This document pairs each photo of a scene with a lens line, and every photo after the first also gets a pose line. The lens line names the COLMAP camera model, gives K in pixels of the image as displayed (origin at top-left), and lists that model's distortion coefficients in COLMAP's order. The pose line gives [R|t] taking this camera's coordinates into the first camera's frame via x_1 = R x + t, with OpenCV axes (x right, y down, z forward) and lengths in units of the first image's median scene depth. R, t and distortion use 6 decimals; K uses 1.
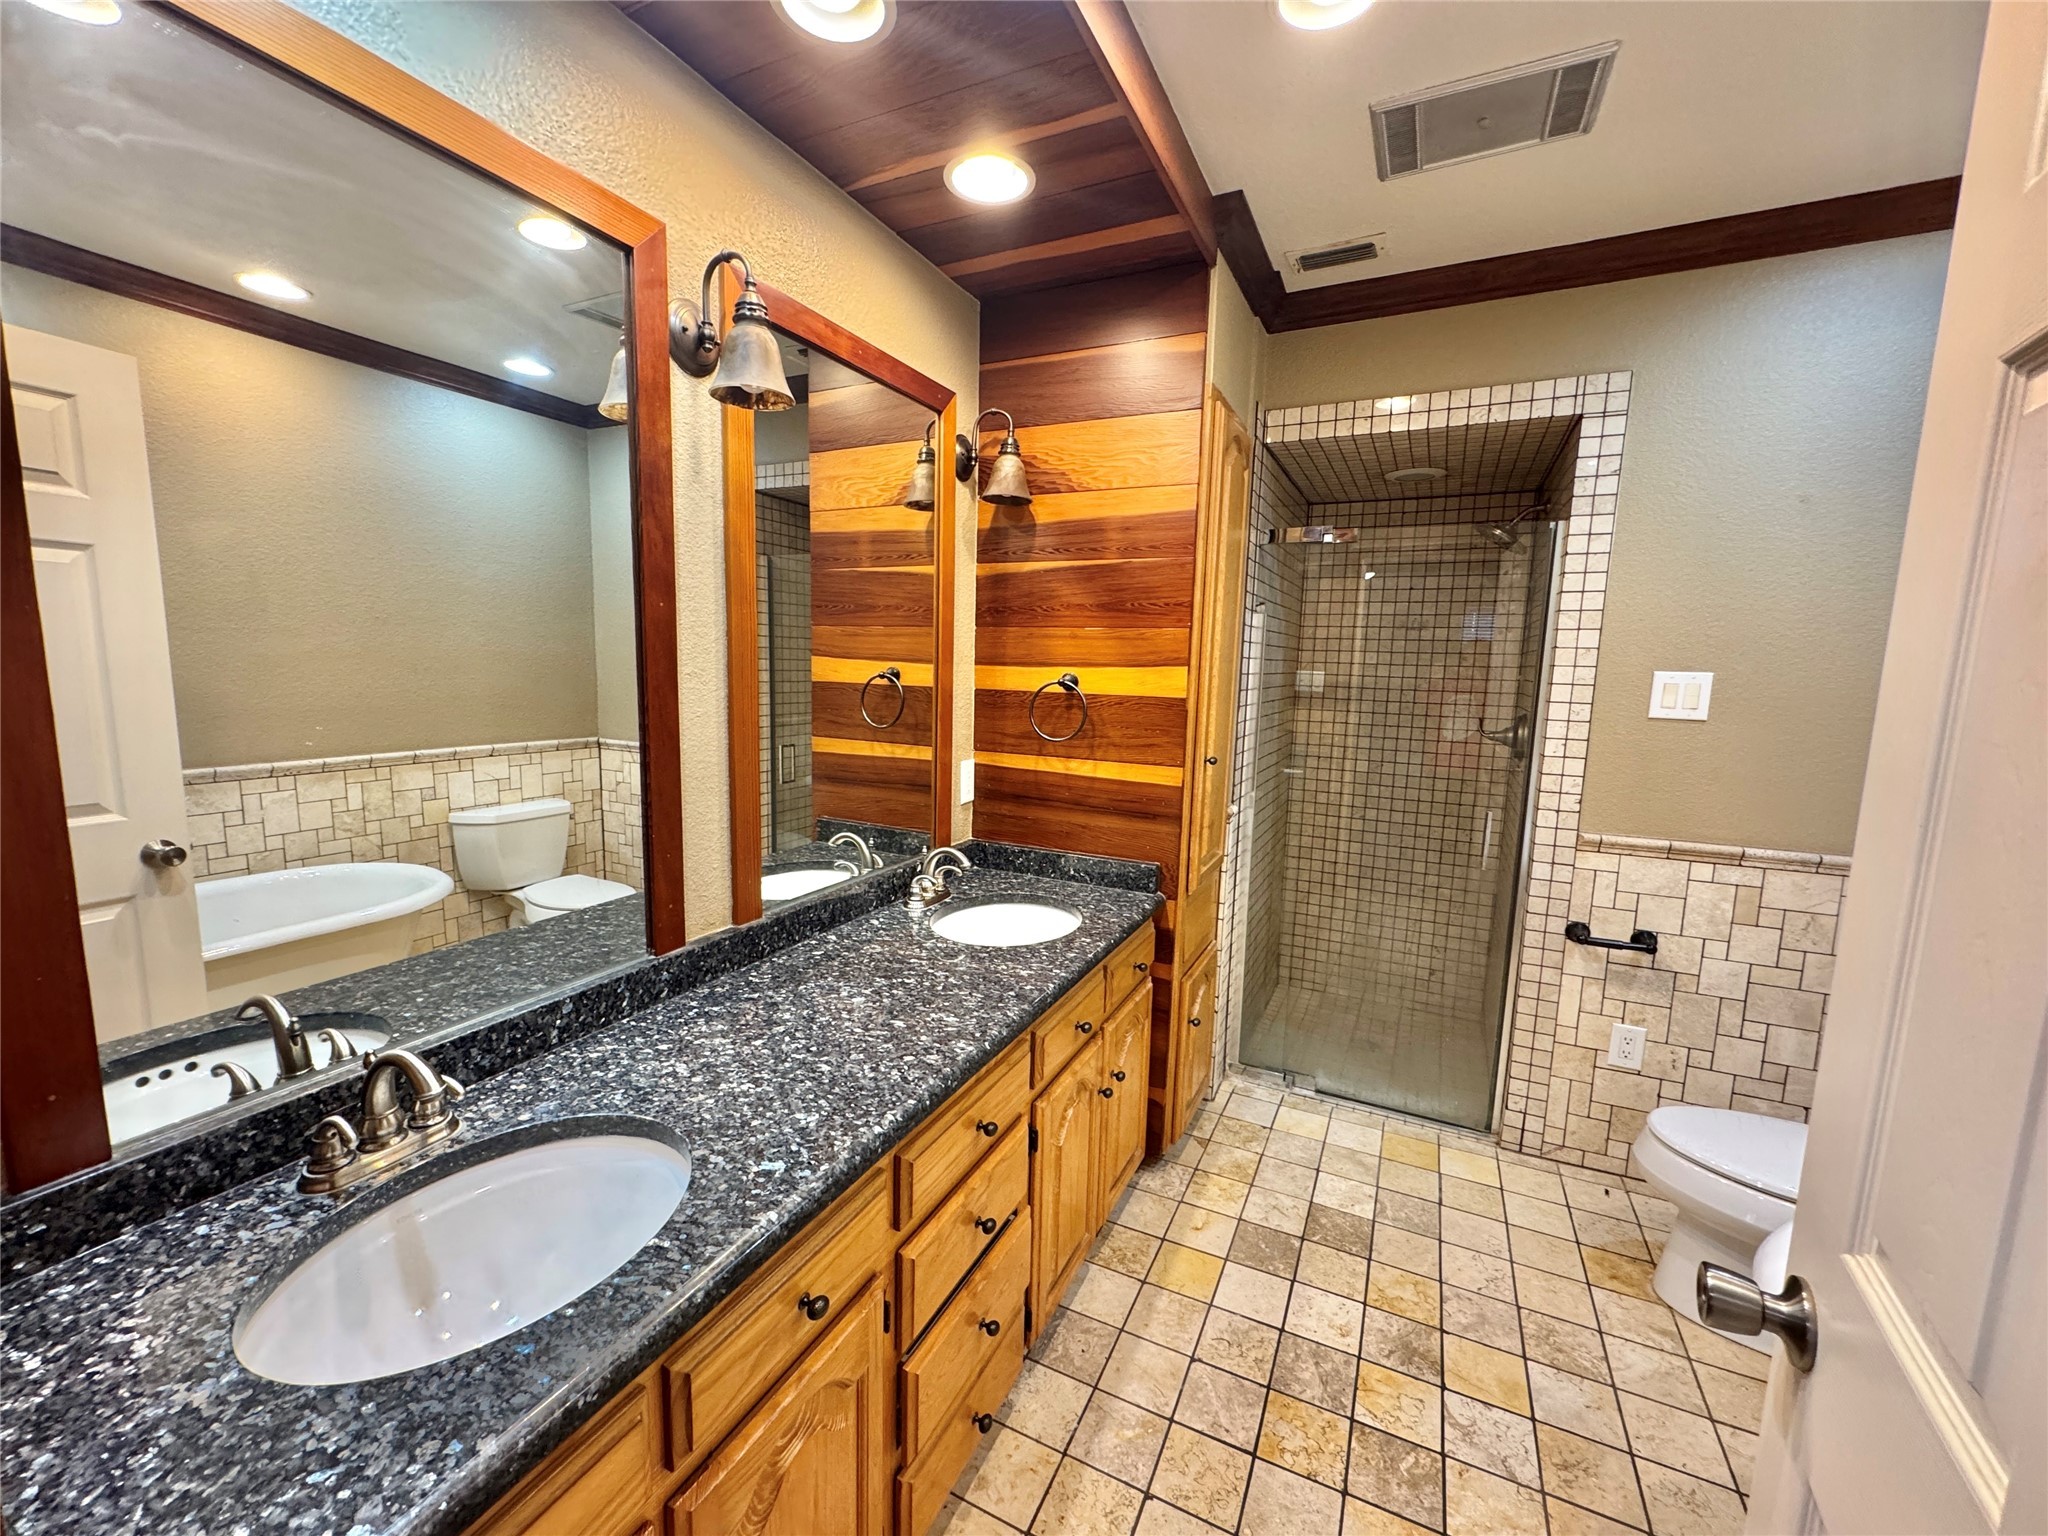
lens RADIAL K [[818.6, 0, 1022.8], [0, 818.6, 767.5], [0, 0, 1]] dist [-0.000134, 0.000332]
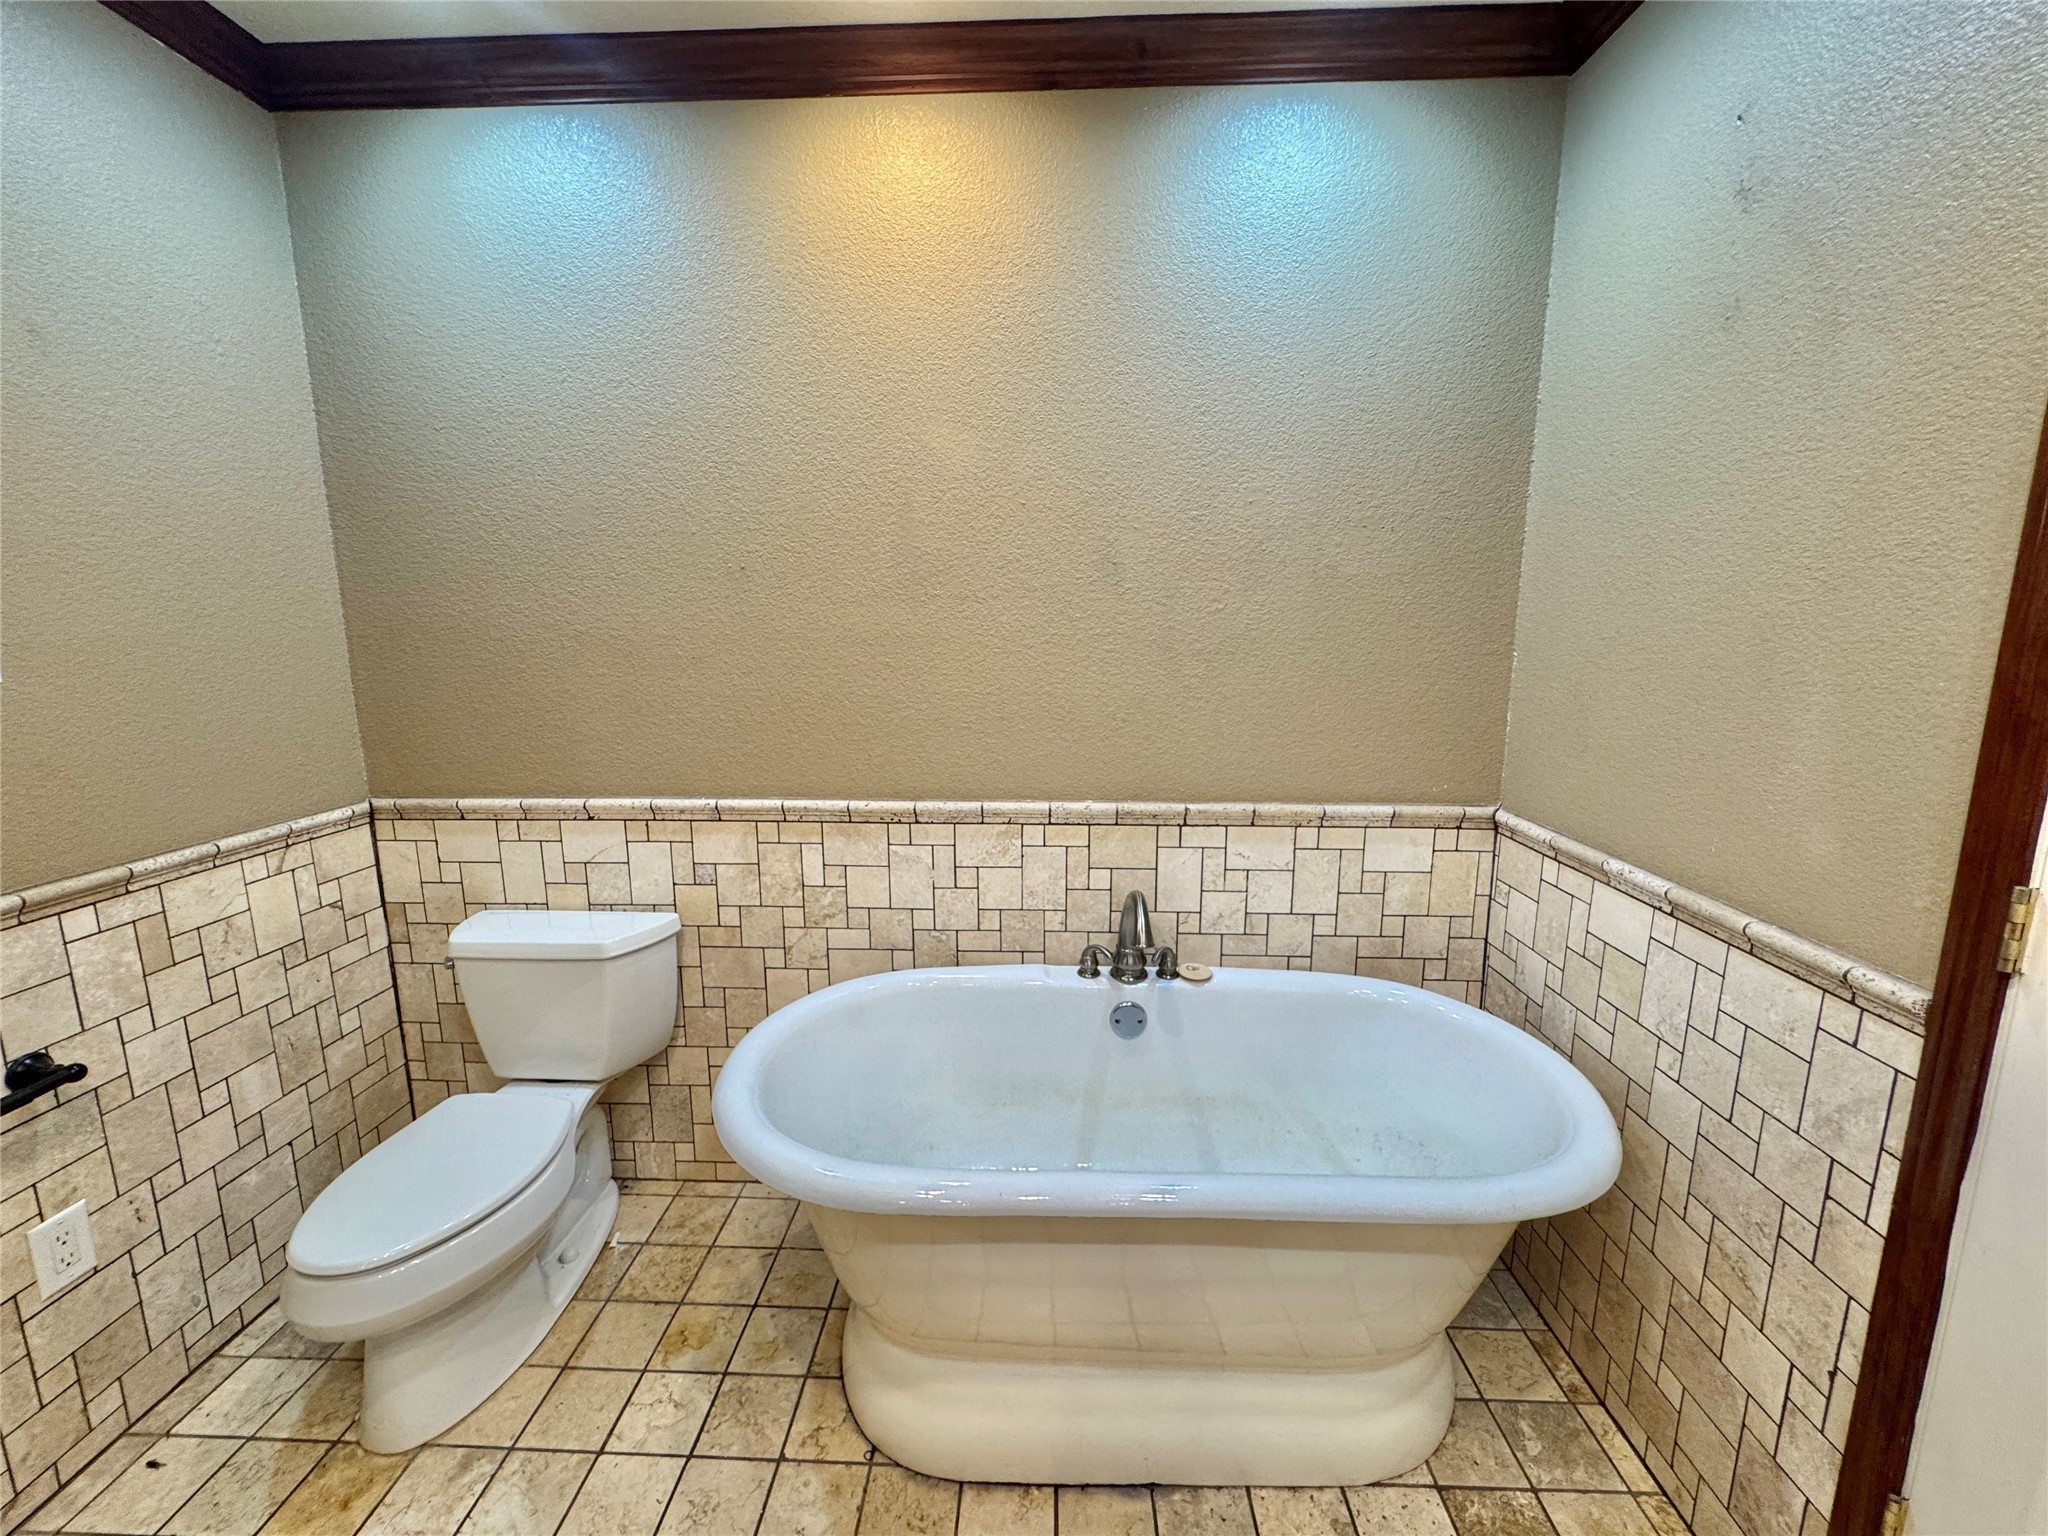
lens RADIAL K [[816.0, 0, 1024.6], [0, 816.0, 768.6], [0, 0, 1]] dist [-0.001938, 0.000672]
pose [[-0.409035, -0.176915, 0.895205, -0.003276], [0.111976, 0.963881, 0.241651, -0.056590], [-0.905622, 0.199086, -0.374451, 0.559504]]
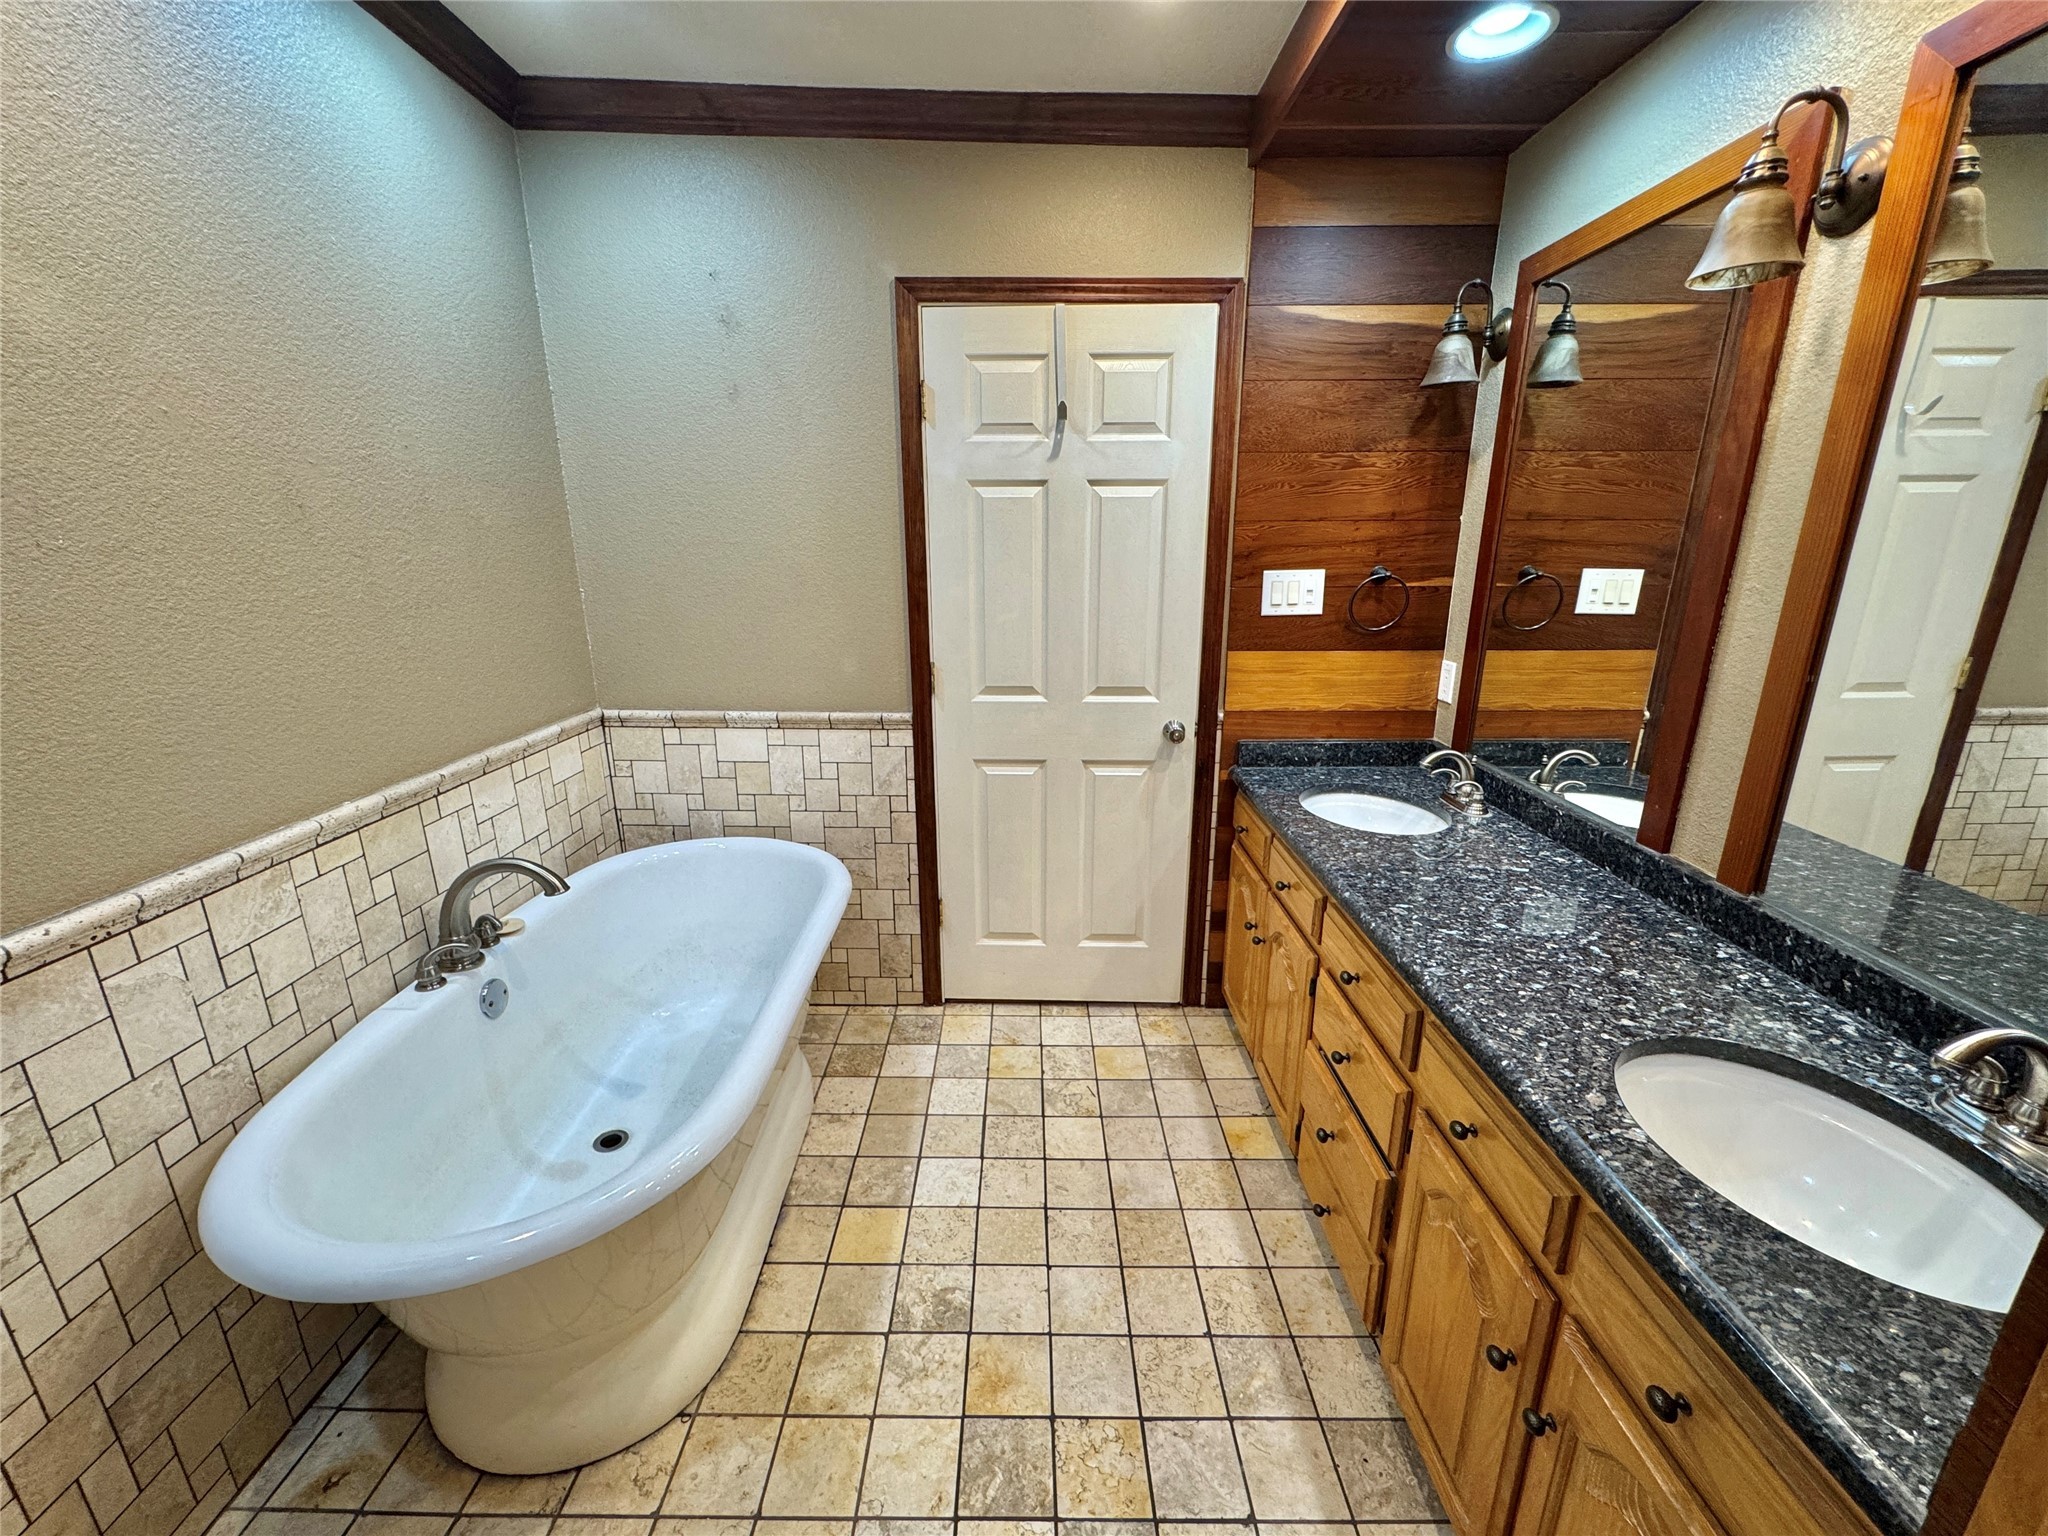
lens RADIAL K [[816.0, 0, 1024.6], [0, 816.0, 768.6], [0, 0, 1]] dist [-0.001938, 0.000672]
pose [[-0.897848, 0.099213, -0.428981, 0.512398], [-0.076085, 0.924668, 0.373096, -0.141271], [0.433681, 0.367623, -0.822663, 1.004001]]
